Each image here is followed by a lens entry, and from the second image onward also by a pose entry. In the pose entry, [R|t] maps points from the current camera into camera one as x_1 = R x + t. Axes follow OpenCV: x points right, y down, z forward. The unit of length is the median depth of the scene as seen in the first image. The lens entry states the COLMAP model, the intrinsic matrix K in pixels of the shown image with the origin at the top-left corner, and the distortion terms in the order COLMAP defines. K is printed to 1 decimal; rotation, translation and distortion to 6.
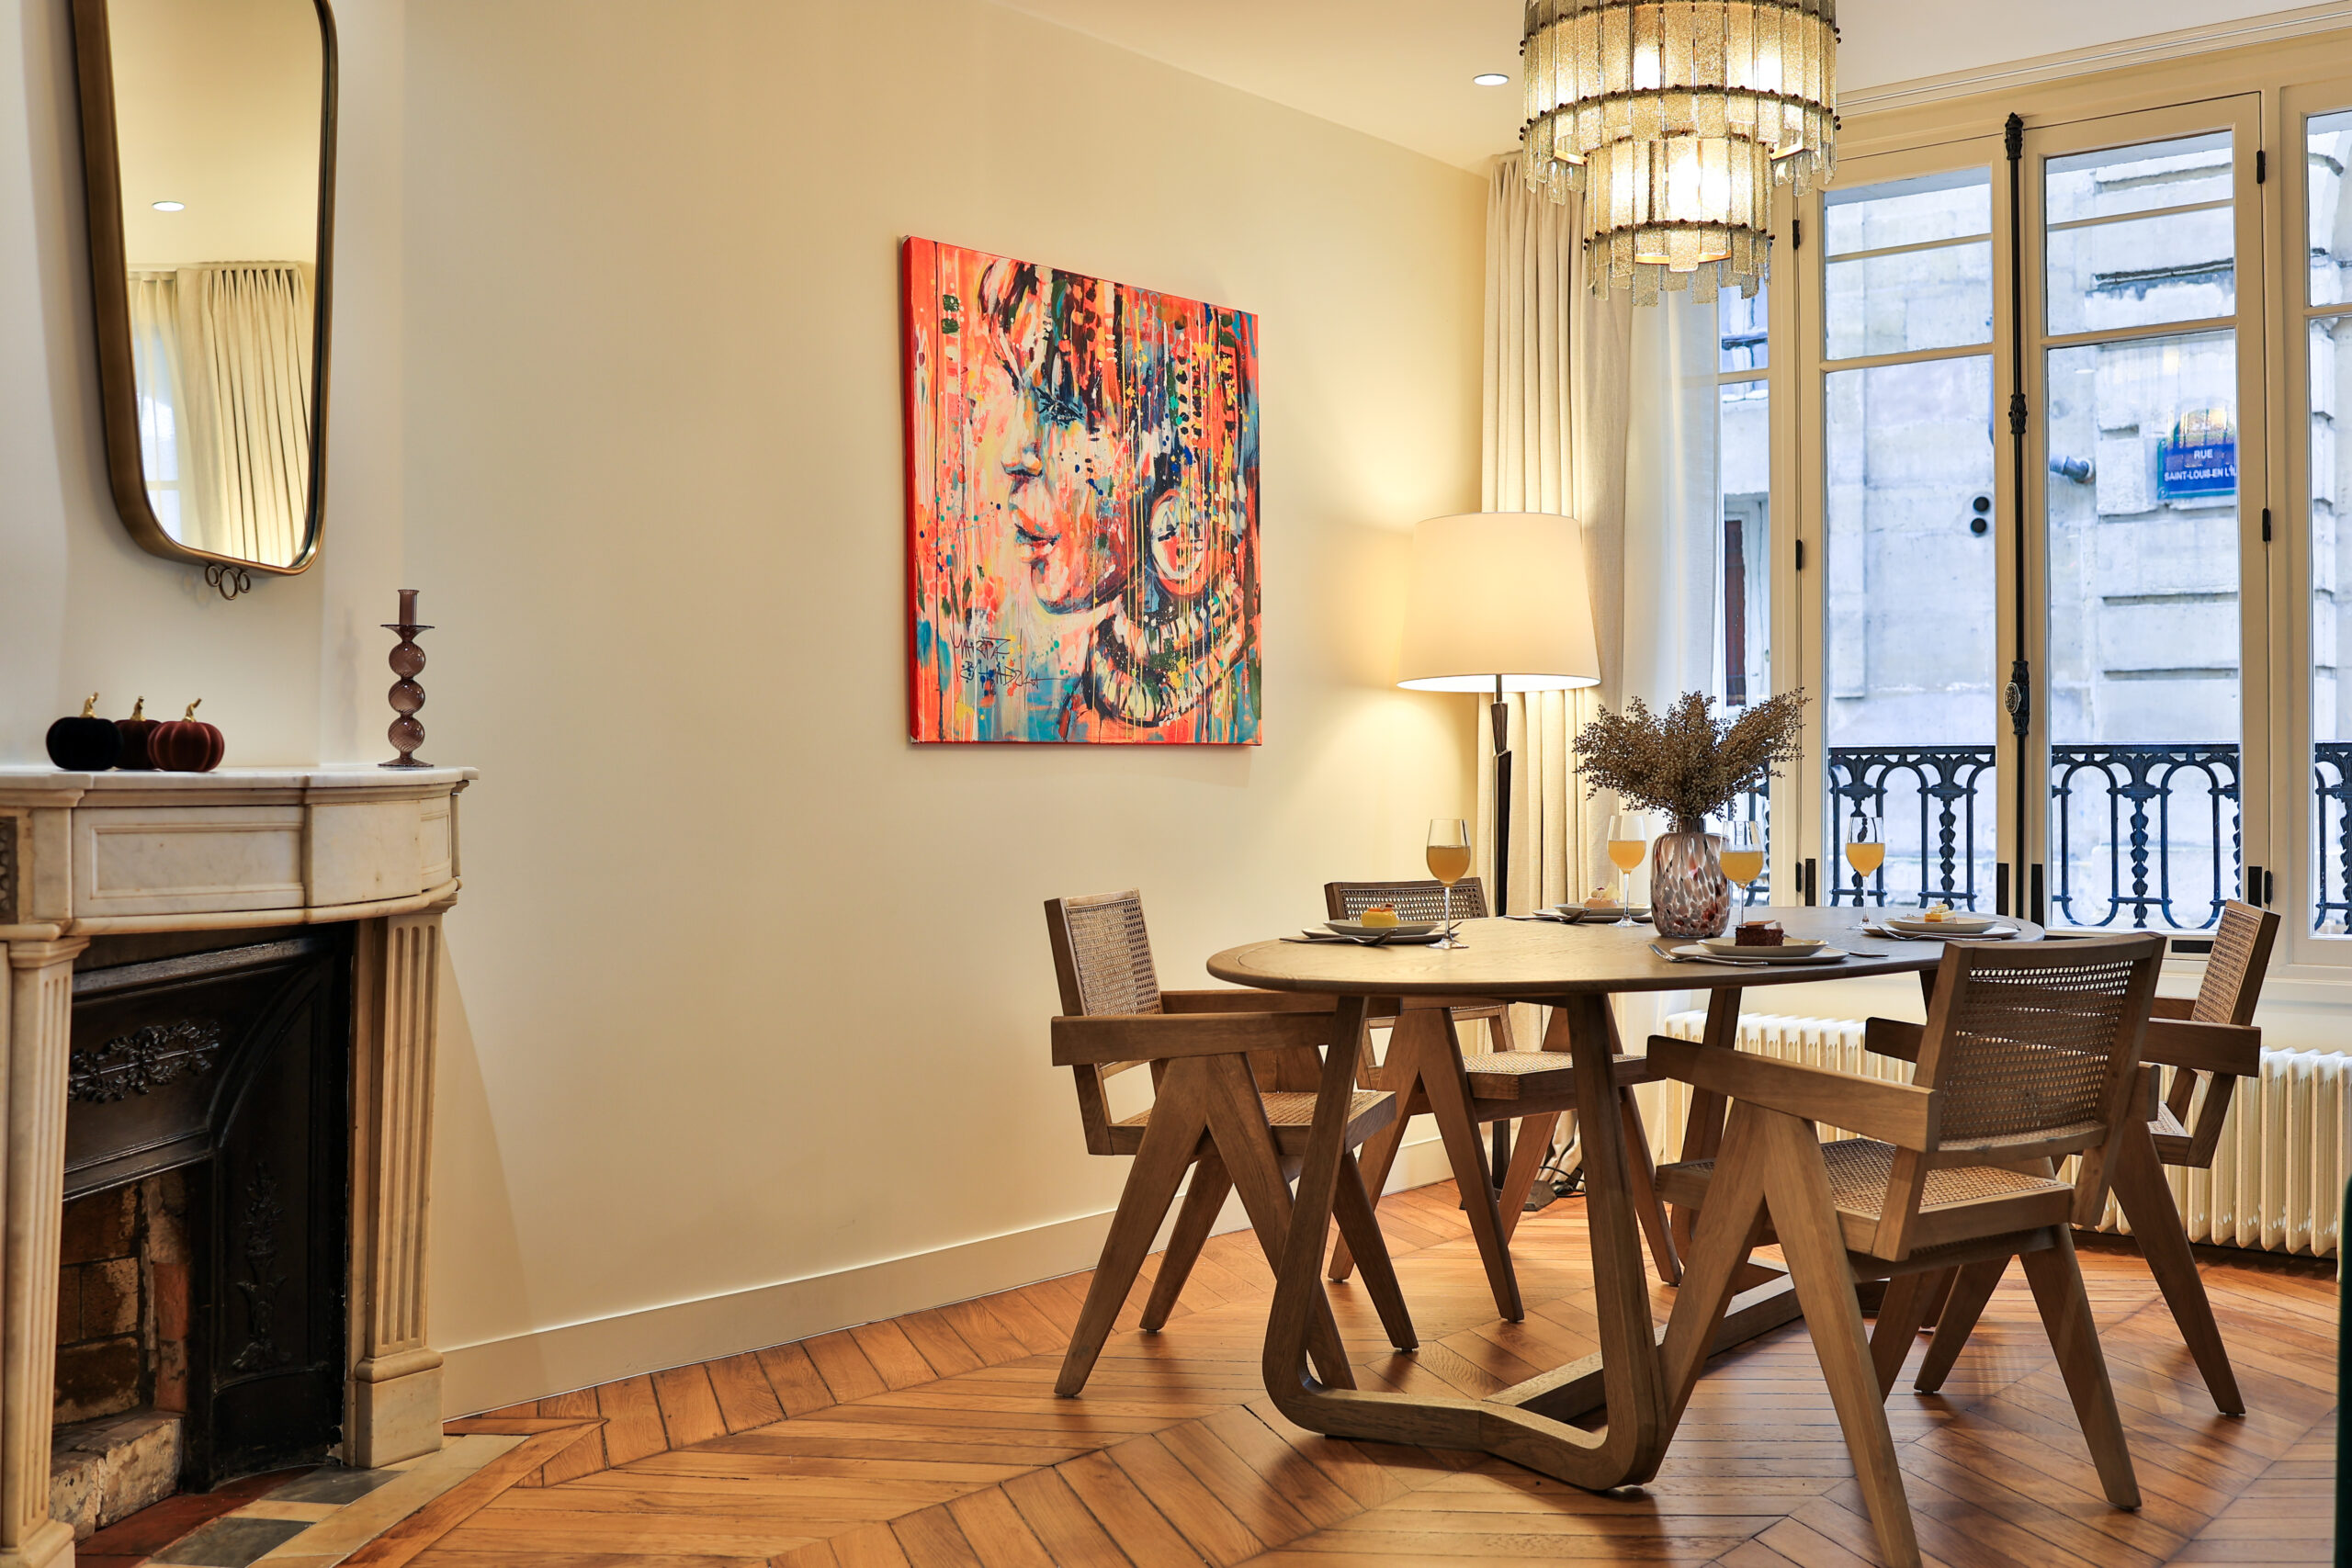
lens RADIAL K [[2359.3, 0, 1208.8], [0, 2359.3, 775.2], [0, 0, 1]] dist [-0.059539, 0.000000]
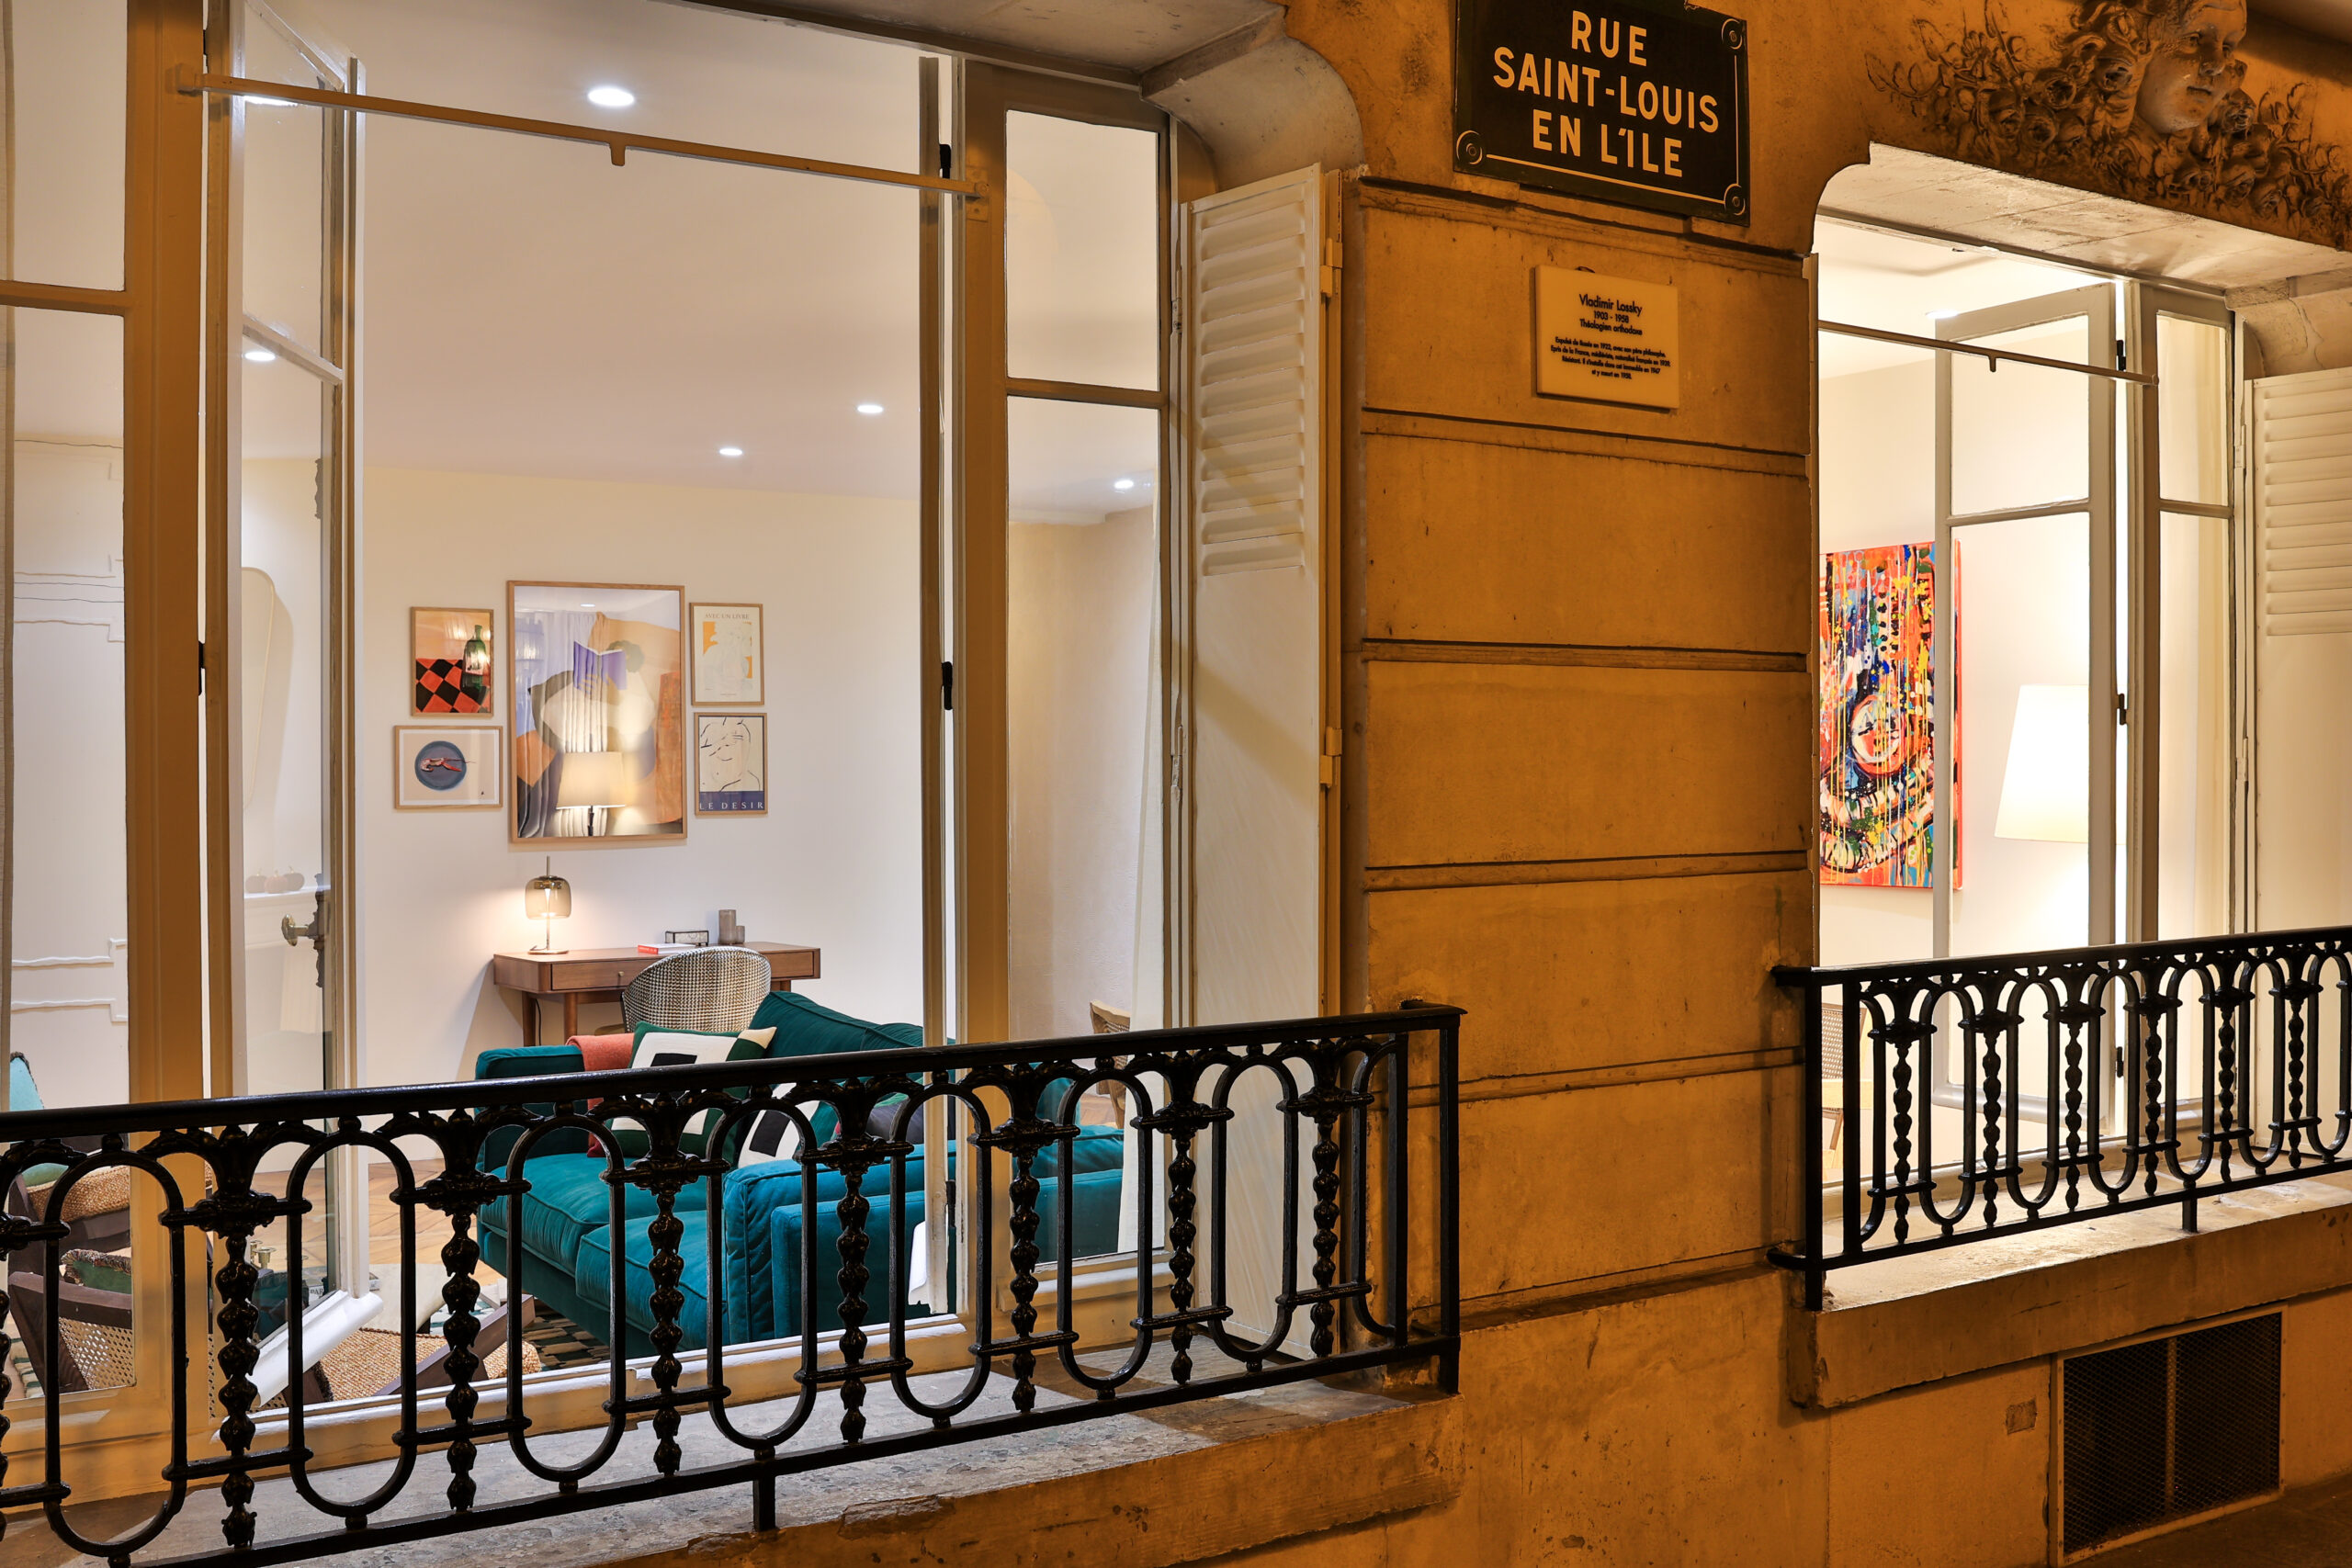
lens RADIAL K [[2359.3, 0, 1187.3], [0, 2359.3, 801.1], [0, 0, 1]] dist [-0.059539, 0.000000]
pose [[-0.308997, 0.012850, -0.950976, 1.519149], [0.007196, 0.999912, 0.011173, -0.087630], [0.951036, -0.003391, -0.309062, 1.156864]]
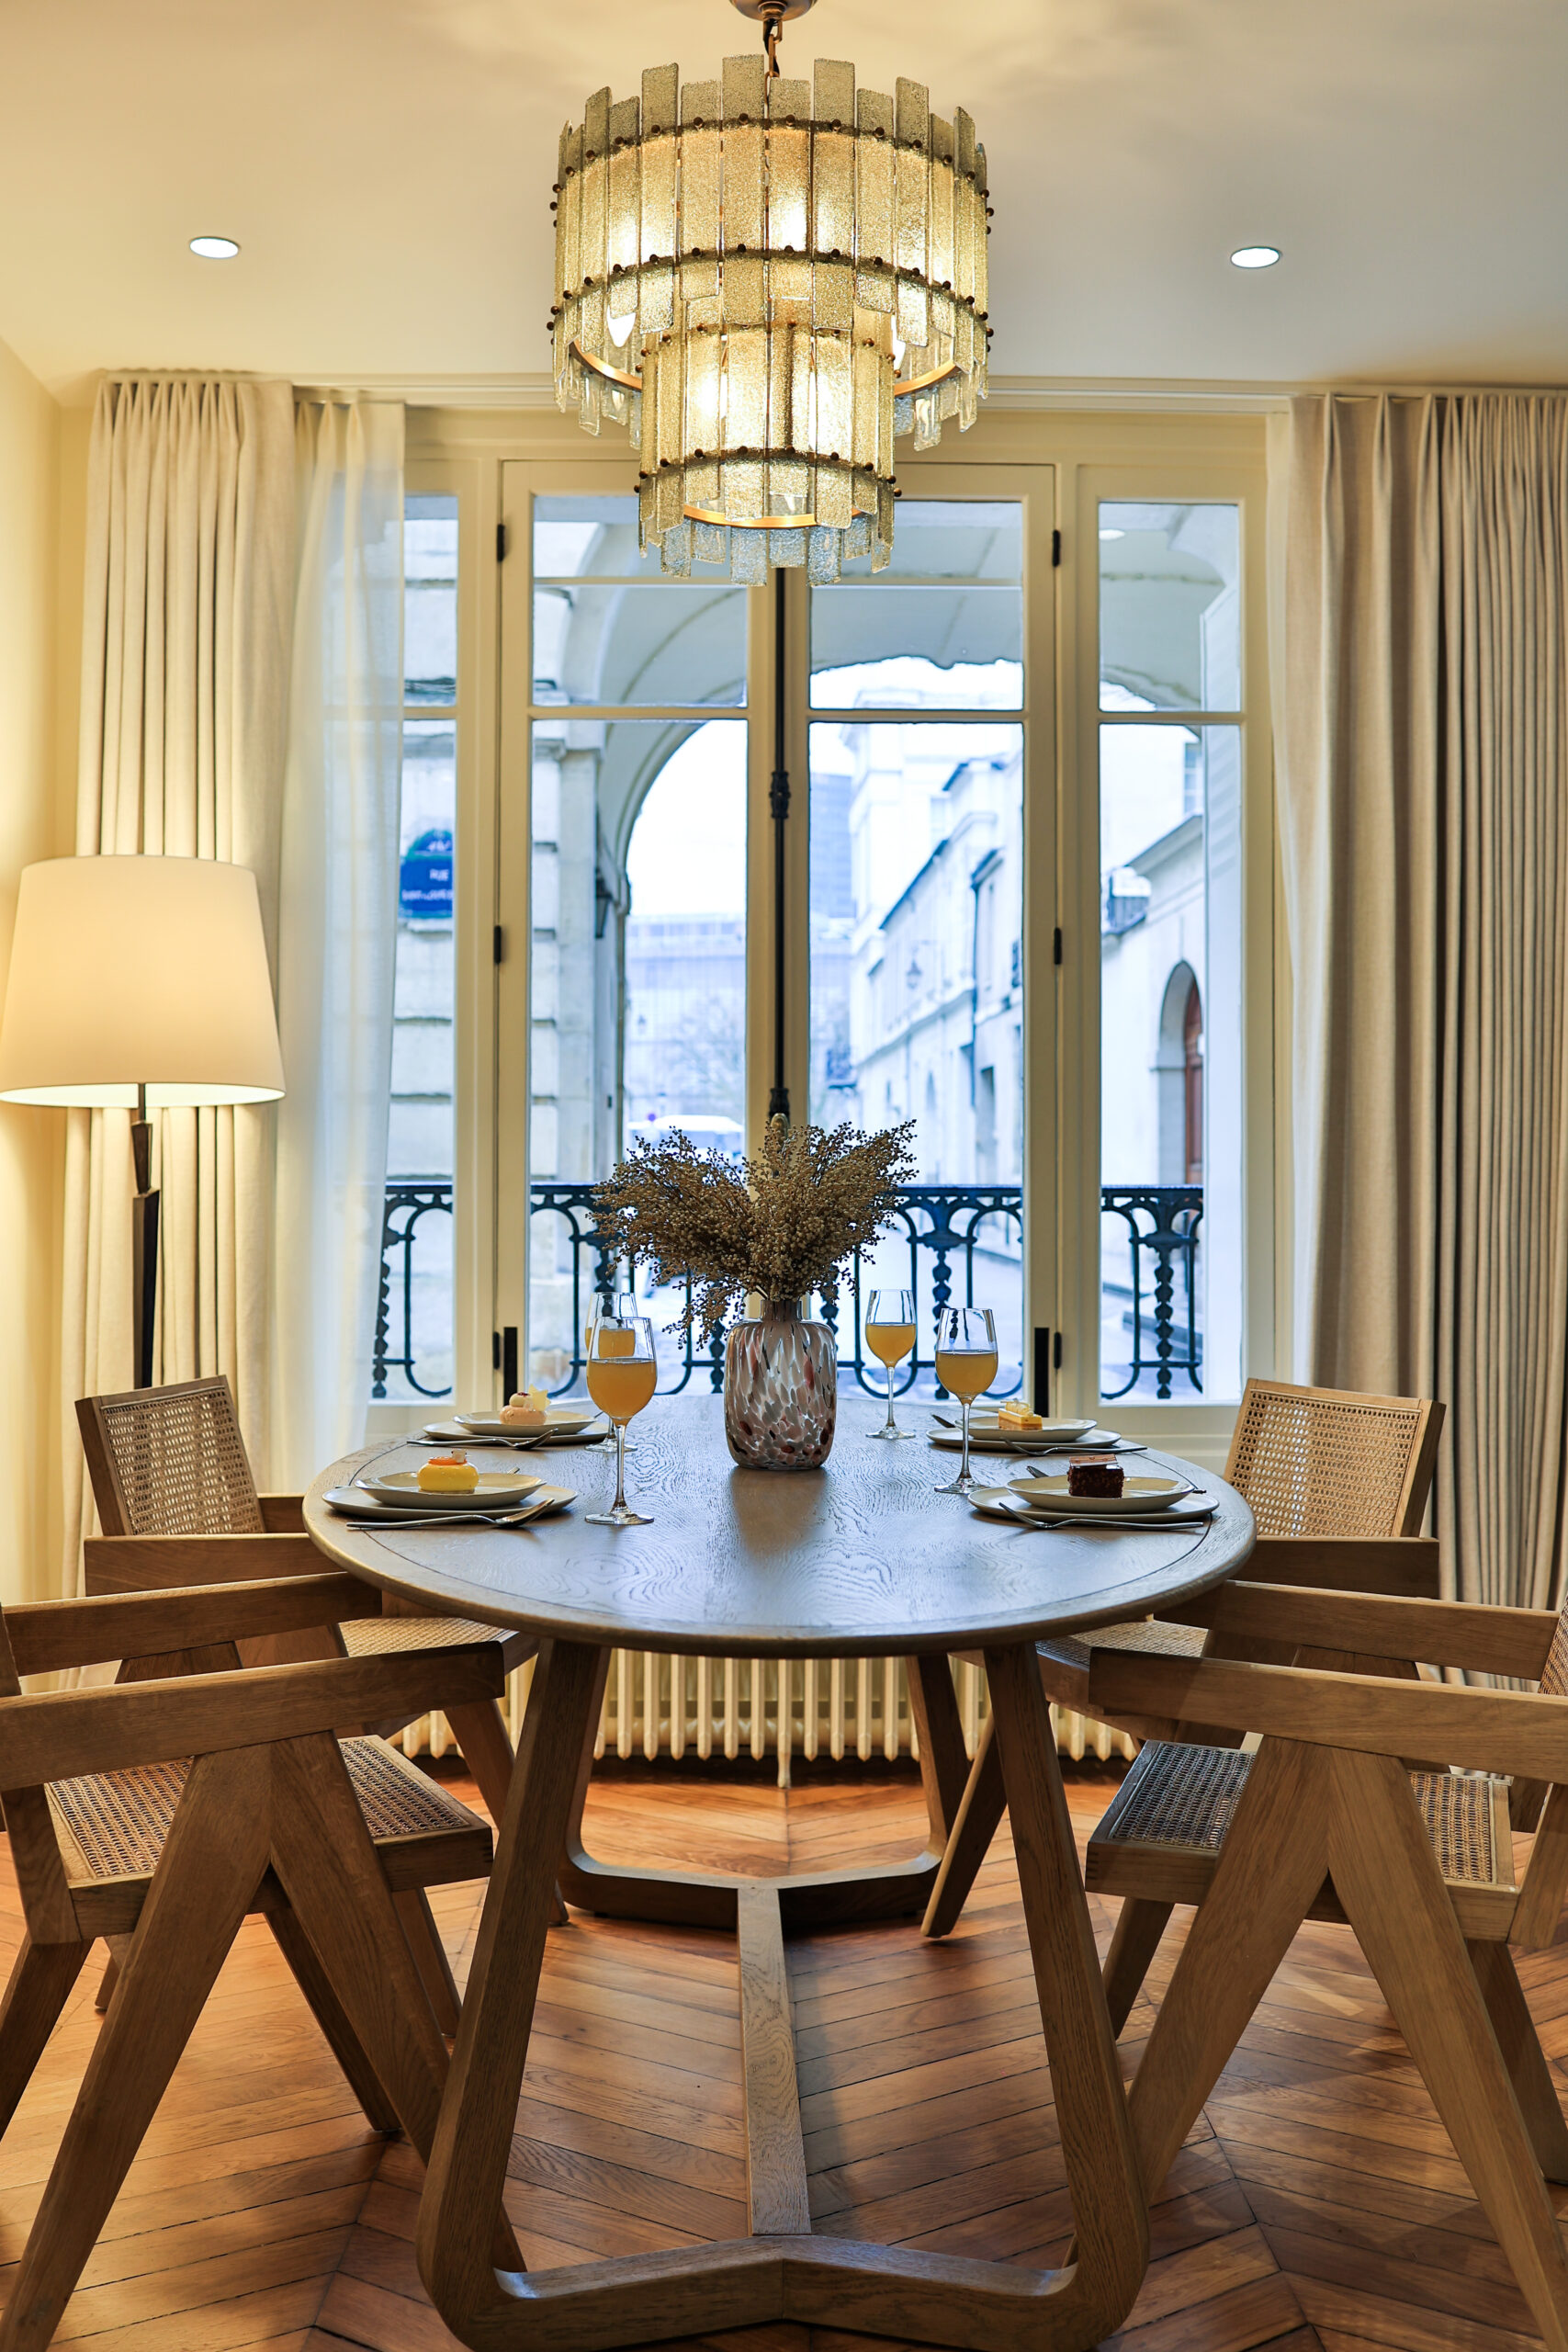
lens RADIAL K [[2359.3, 0, 799.1], [0, 2359.3, 1175.4], [0, 0, 1]] dist [-0.059539, 0.000000]
pose [[0.773125, 0.010379, 0.634168, -0.215229], [-0.005975, 0.999941, -0.009081, -0.011304], [-0.634225, 0.003232, 0.773142, 0.392776]]
